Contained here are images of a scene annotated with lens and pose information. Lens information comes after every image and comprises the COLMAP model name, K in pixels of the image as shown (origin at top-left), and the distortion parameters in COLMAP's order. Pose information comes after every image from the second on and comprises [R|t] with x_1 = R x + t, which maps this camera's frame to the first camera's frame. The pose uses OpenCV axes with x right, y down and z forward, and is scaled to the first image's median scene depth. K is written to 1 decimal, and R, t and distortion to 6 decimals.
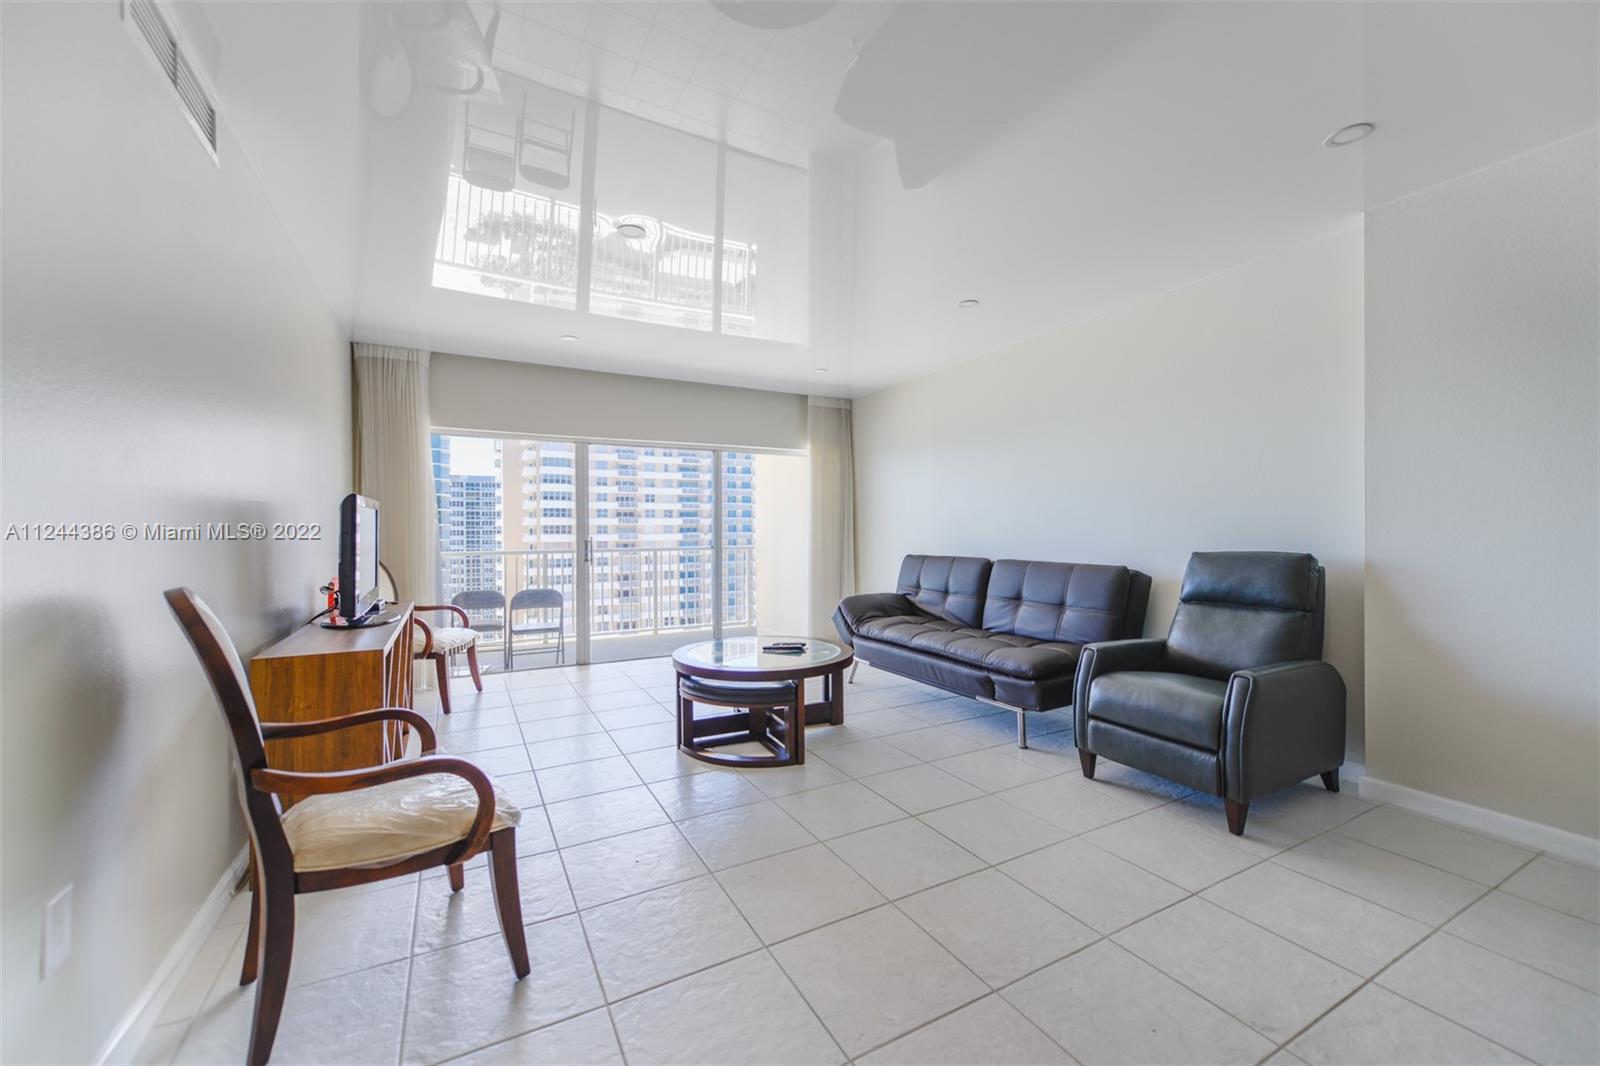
lens RADIAL K [[629.2, 0, 798.3], [0, 629.2, 531.3], [0, 0, 1]] dist [0.021305, -0.006397]
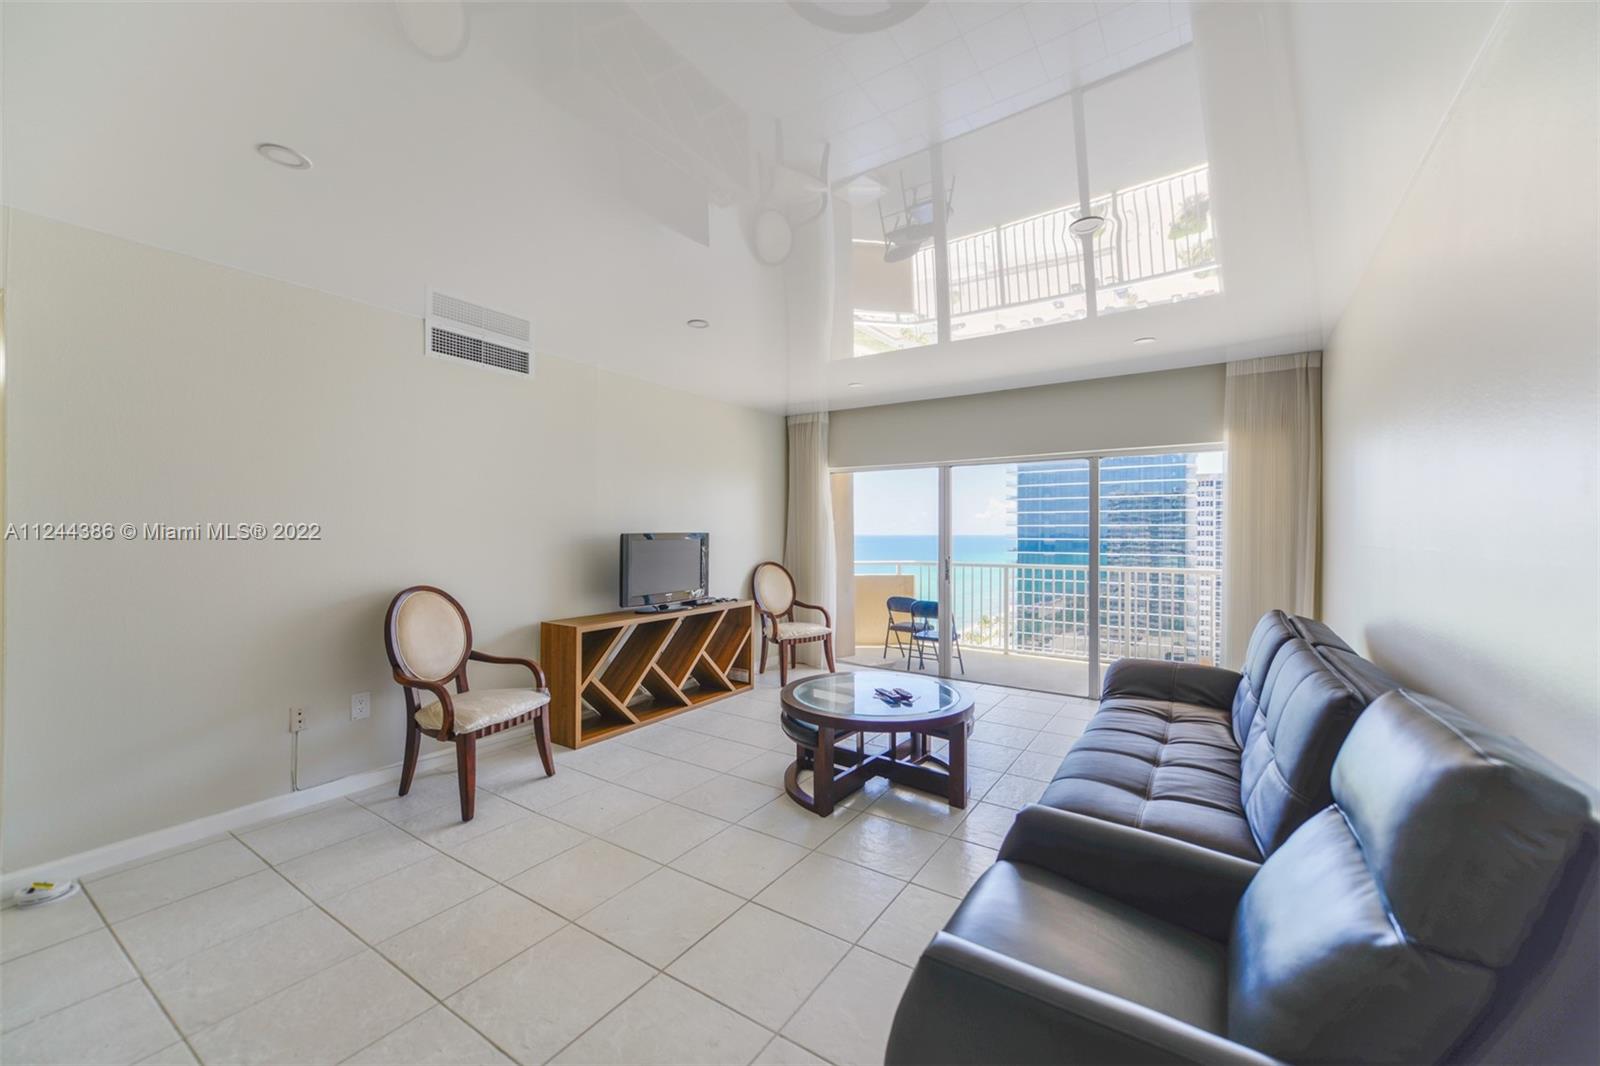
lens RADIAL K [[629.2, 0, 810.0], [0, 629.2, 528.8], [0, 0, 1]] dist [0.021305, -0.006397]
pose [[0.476469, 0.003221, -0.879185, 0.454319], [-0.005734, 0.999983, 0.000556, -0.033523], [0.879173, 0.004777, 0.476480, 0.288924]]
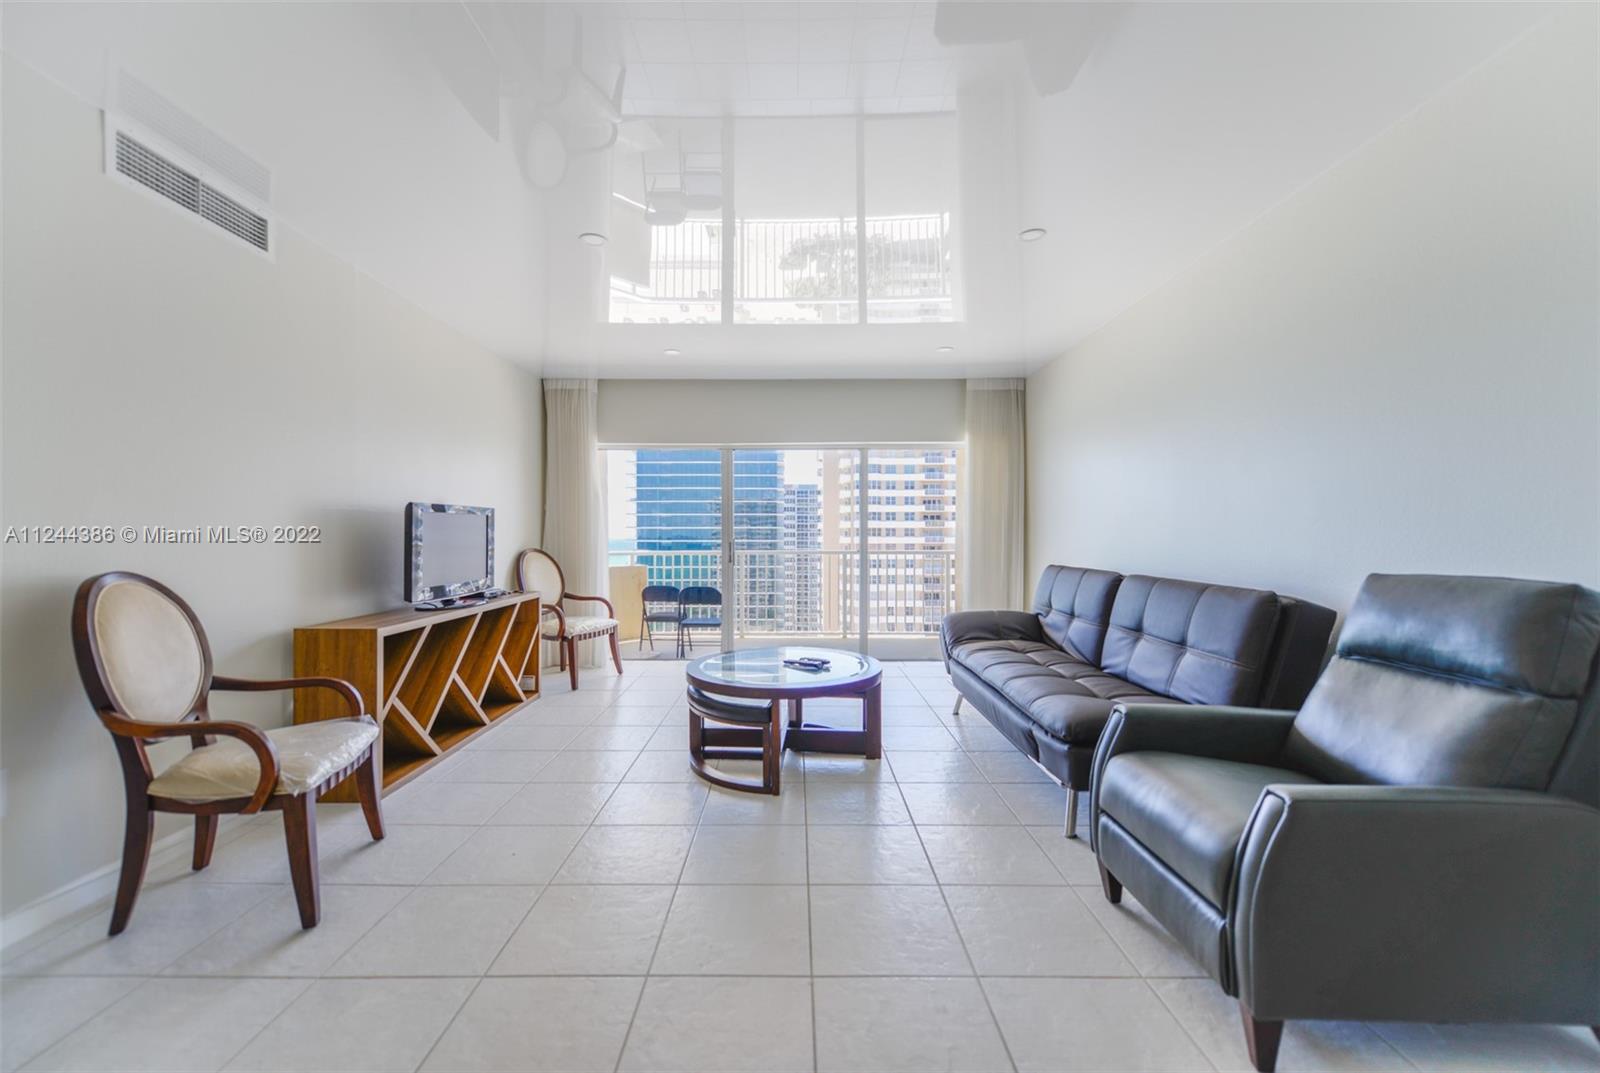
lens RADIAL K [[629.2, 0, 790.5], [0, 629.2, 541.1], [0, 0, 1]] dist [0.021305, -0.006397]
pose [[0.875161, 0.010281, -0.483722, 0.249439], [-0.004954, 0.999912, 0.012290, -0.000946], [0.483806, -0.008359, 0.875135, 0.126998]]
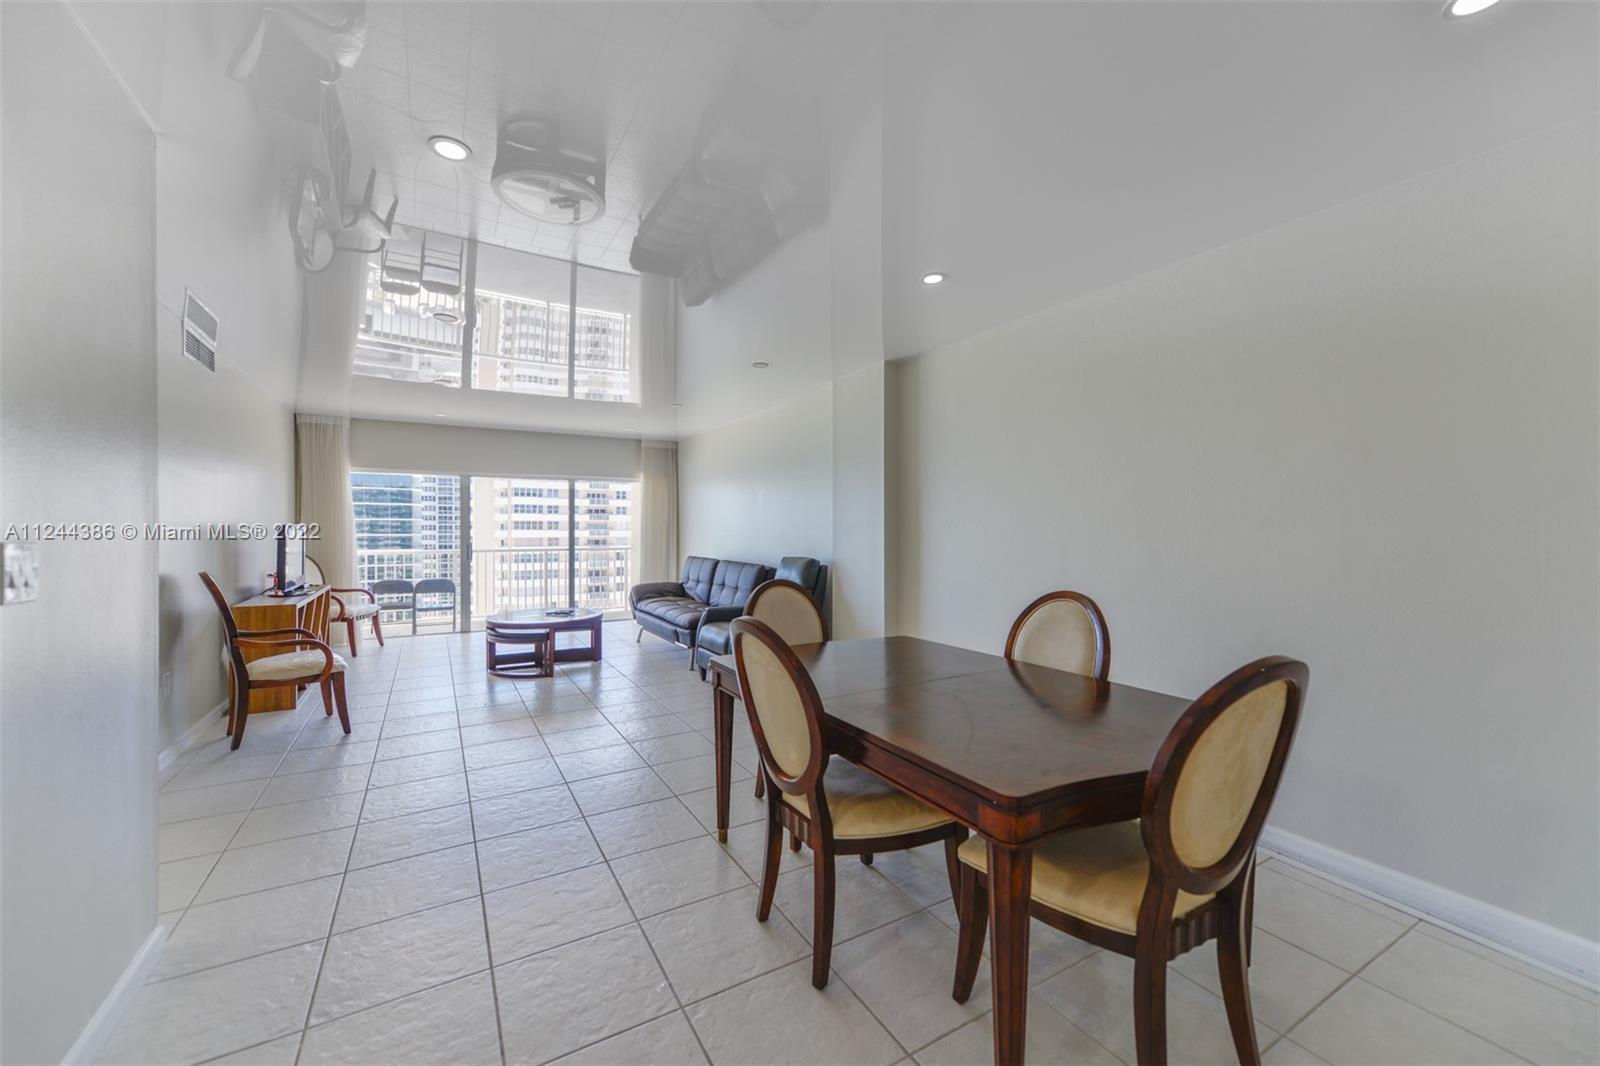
lens RADIAL K [[629.2, 0, 799.6], [0, 629.2, 528.9], [0, 0, 1]] dist [0.021305, -0.006397]
pose [[0.999496, 0.007335, 0.030884, 0.351564], [-0.007374, 0.999972, 0.001169, -0.027184], [-0.030875, -0.001396, 0.999522, -0.427925]]
